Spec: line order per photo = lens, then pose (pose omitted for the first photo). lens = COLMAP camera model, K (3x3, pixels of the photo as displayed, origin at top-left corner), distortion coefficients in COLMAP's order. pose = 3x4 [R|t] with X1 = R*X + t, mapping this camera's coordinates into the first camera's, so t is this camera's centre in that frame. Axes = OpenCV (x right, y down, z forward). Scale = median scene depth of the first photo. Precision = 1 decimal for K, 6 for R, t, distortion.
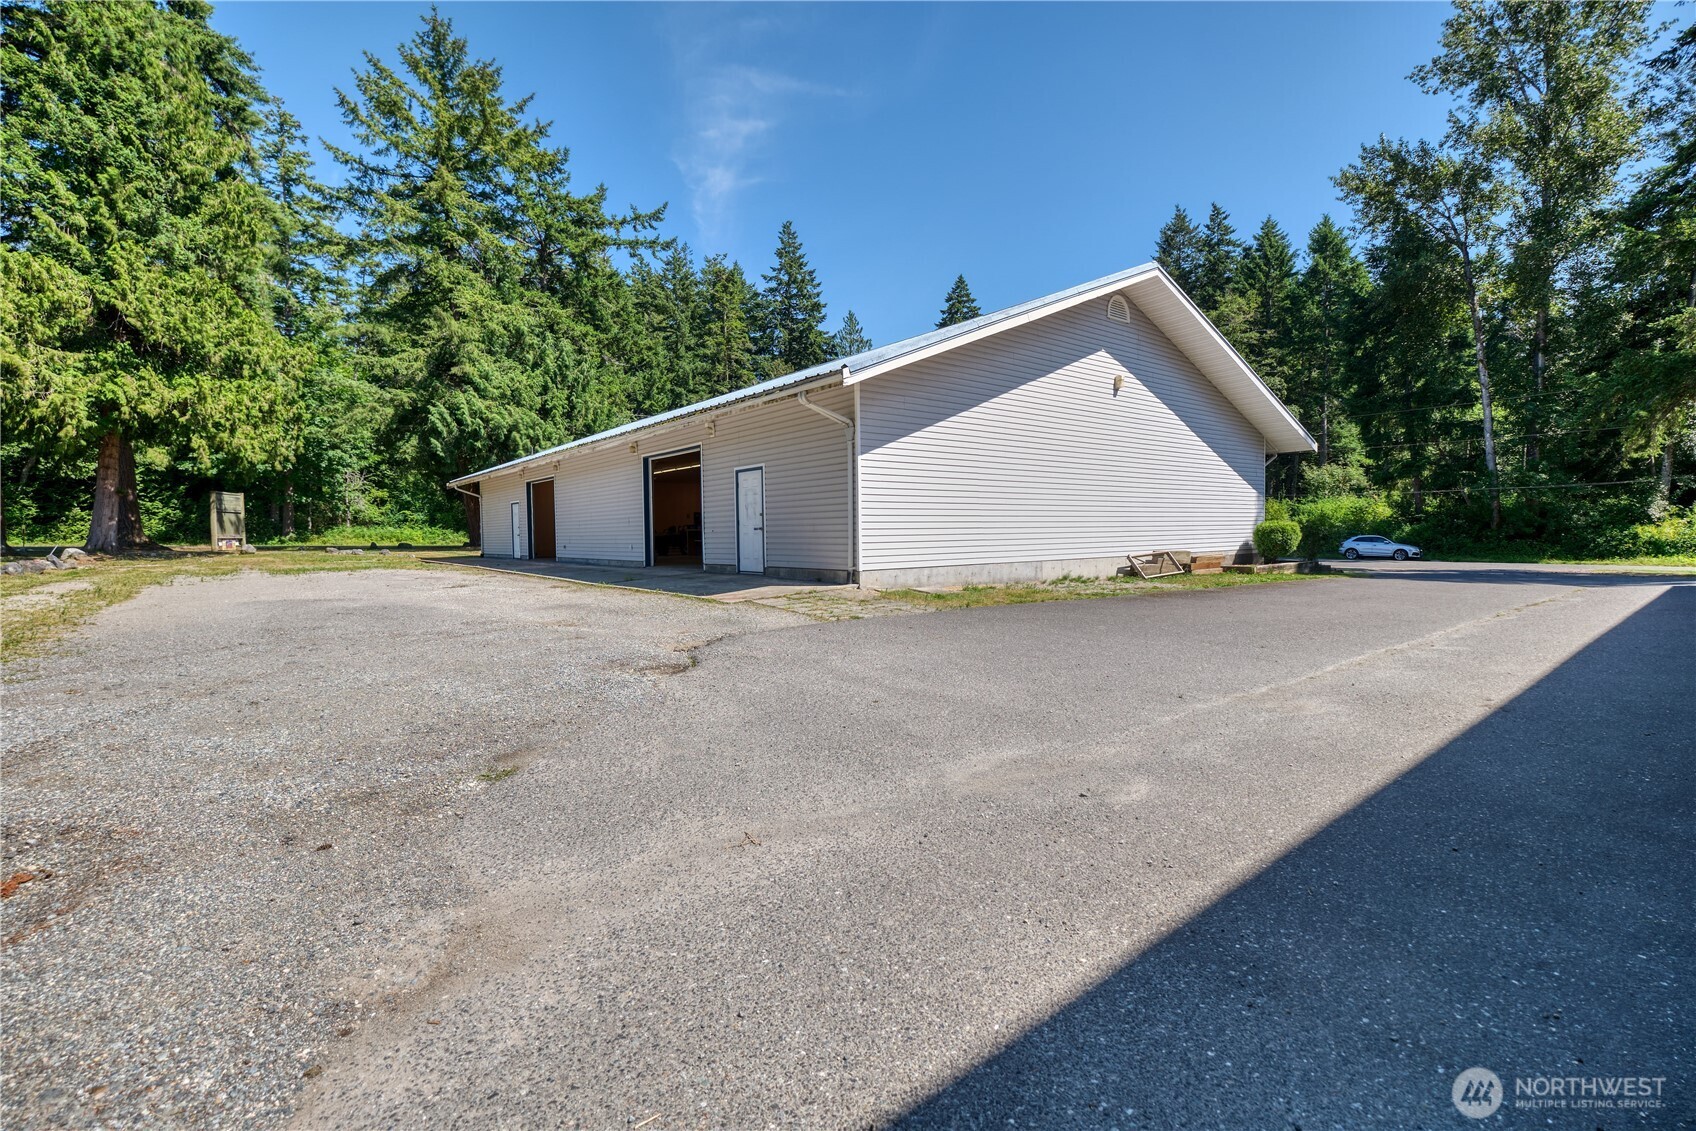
lens RADIAL K [[785.0, 0, 837.2], [0, 785.0, 560.9], [0, 0, 1]] dist [-0.006998, -0.001040]
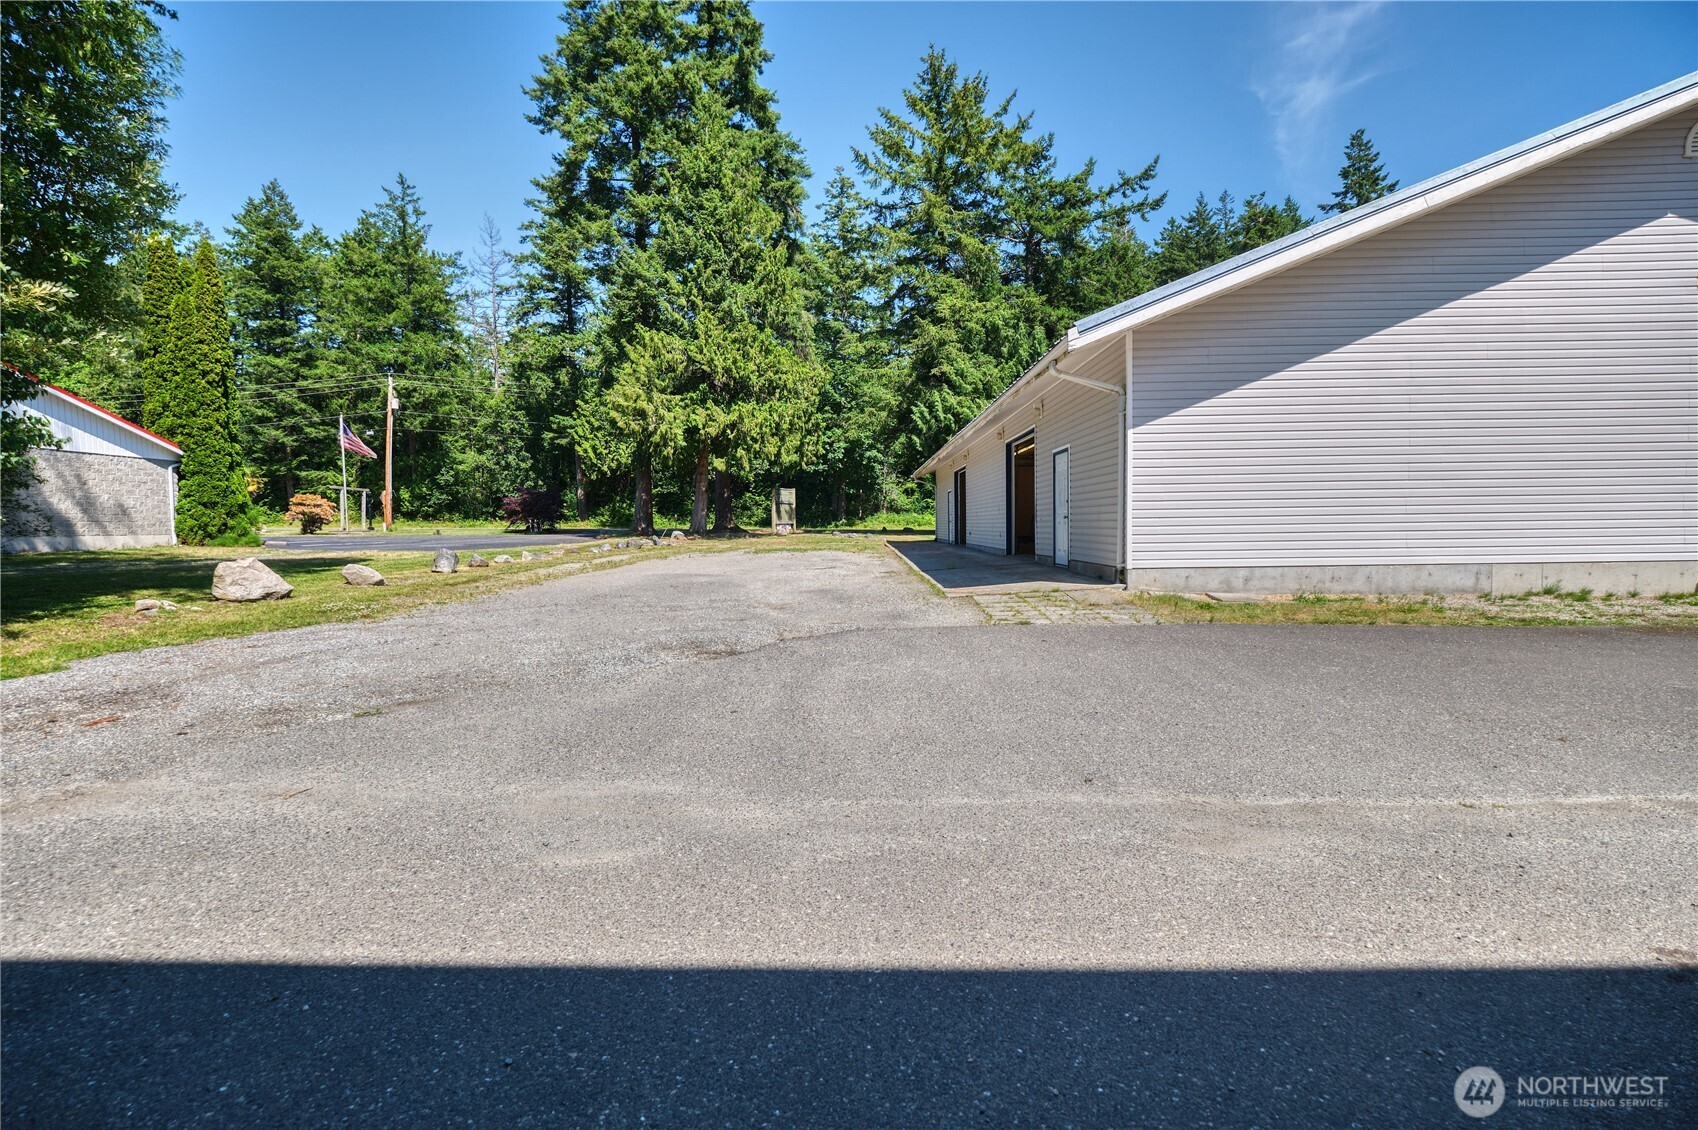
lens RADIAL K [[785.9, 0, 843.2], [0, 785.9, 558.9], [0, 0, 1]] dist [-0.006998, -0.001040]
pose [[0.748672, 0.031105, -0.662210, 0.169109], [-0.018117, 0.999486, 0.026465, -0.006677], [0.662693, -0.007817, 0.748851, 0.085923]]
